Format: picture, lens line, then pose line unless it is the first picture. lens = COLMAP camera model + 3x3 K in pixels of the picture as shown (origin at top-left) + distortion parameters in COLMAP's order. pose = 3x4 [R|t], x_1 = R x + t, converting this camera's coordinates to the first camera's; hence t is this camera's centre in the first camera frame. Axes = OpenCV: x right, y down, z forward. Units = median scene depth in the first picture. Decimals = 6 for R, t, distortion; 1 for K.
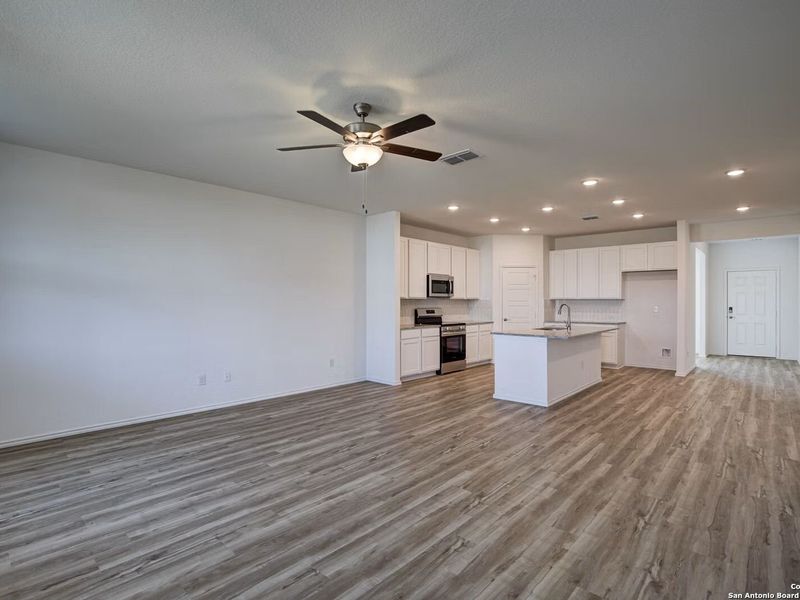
lens RADIAL K [[411.8, 0, 404.7], [0, 411.8, 303.2], [0, 0, 1]] dist [-0.031321, 0.000584]
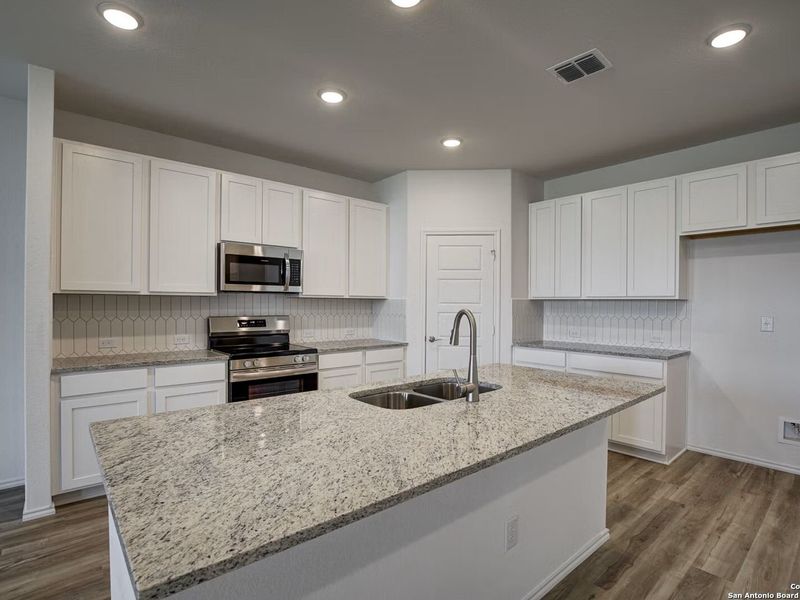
lens RADIAL K [[411.8, 0, 404.7], [0, 411.8, 303.2], [0, 0, 1]] dist [-0.031321, 0.000584]
pose [[0.992009, 0.006585, -0.125992, 0.302251], [-0.006855, 0.999975, -0.001711, -0.003236], [0.125977, 0.002561, 0.992030, 0.546989]]
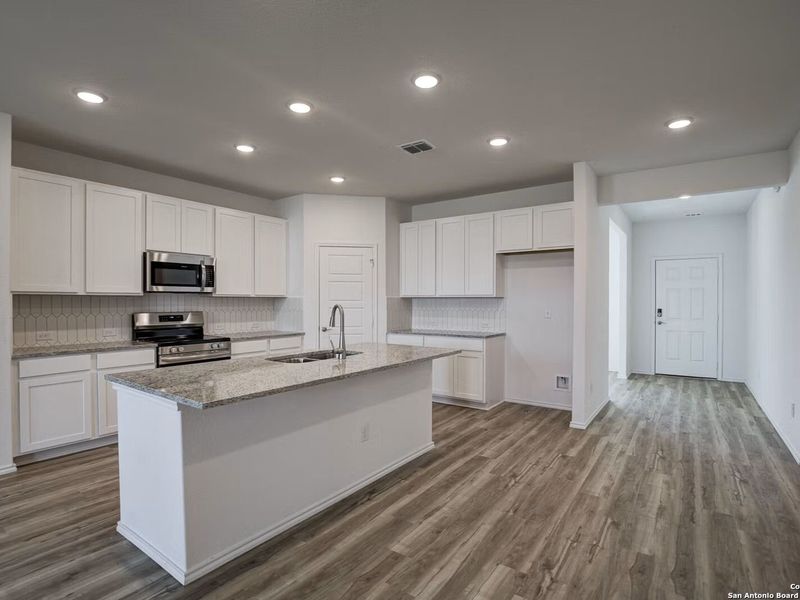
lens RADIAL K [[411.8, 0, 404.7], [0, 411.8, 303.2], [0, 0, 1]] dist [-0.031321, 0.000584]
pose [[0.993382, 0.000632, 0.114853, 0.324407], [-0.001127, 0.999990, 0.004250, -0.003217], [-0.114850, -0.004351, 0.993373, 0.394332]]
